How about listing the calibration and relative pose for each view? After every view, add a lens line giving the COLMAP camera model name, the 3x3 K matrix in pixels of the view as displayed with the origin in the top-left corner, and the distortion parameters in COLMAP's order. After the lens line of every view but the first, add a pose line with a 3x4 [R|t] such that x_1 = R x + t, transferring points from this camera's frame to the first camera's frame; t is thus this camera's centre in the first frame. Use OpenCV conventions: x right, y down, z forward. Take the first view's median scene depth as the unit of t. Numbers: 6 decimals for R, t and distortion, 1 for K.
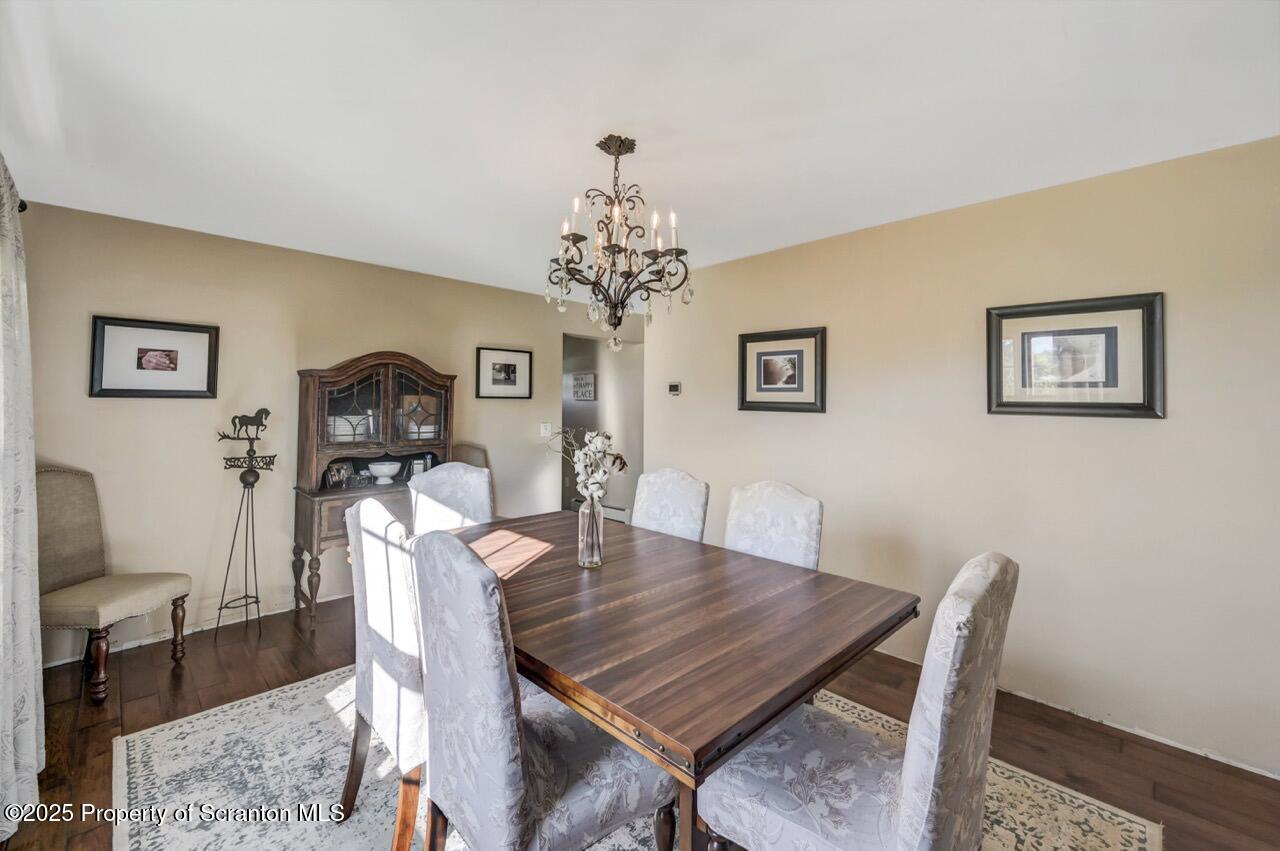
lens RADIAL K [[525.3, 0, 640.4], [0, 525.3, 406.5], [0, 0, 1]] dist [0.000026, -0.000188]
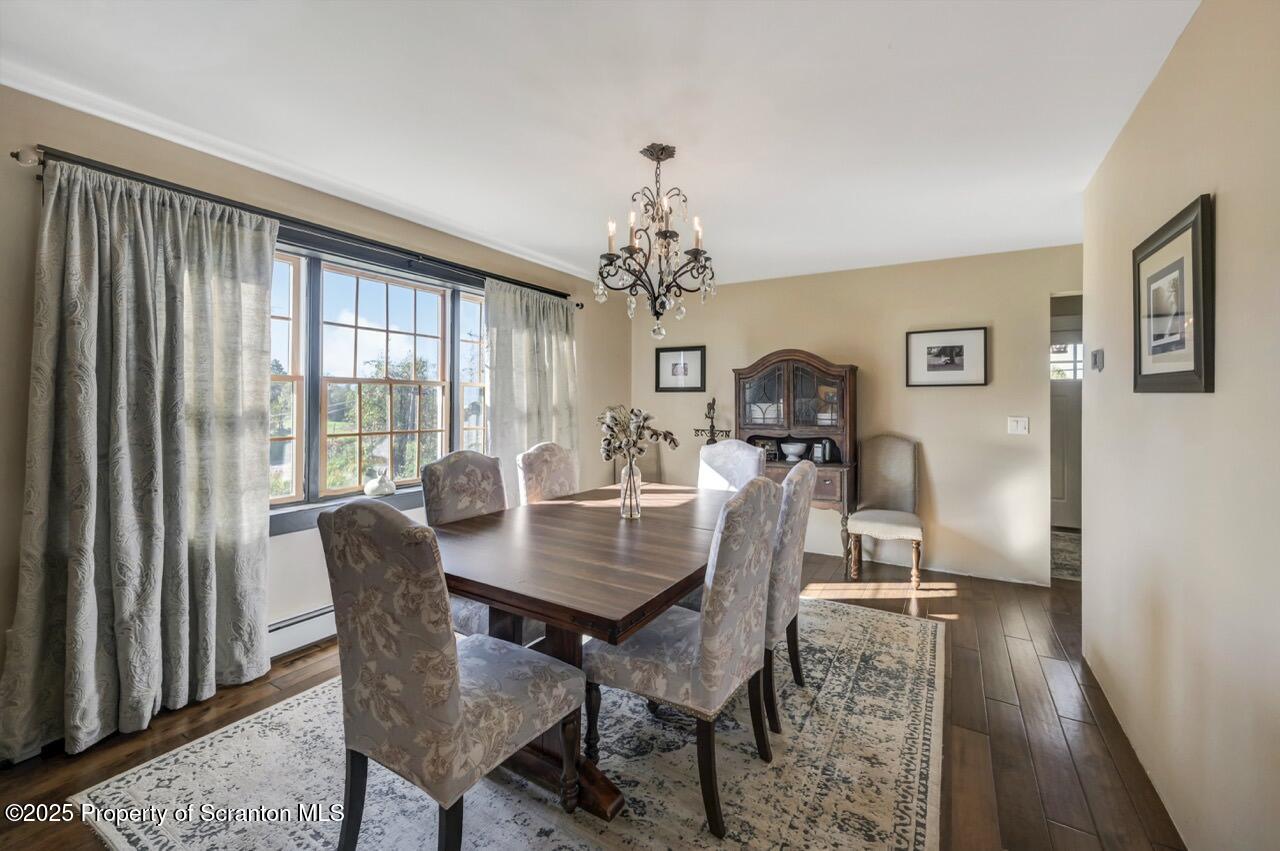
lens RADIAL K [[525.3, 0, 640.4], [0, 525.3, 406.5], [0, 0, 1]] dist [0.000026, -0.000188]
pose [[0.255783, 0.004187, -0.966725, 0.587355], [-0.001944, 0.999991, 0.003816, 0.020746], [0.966732, 0.000903, 0.255789, 0.378360]]
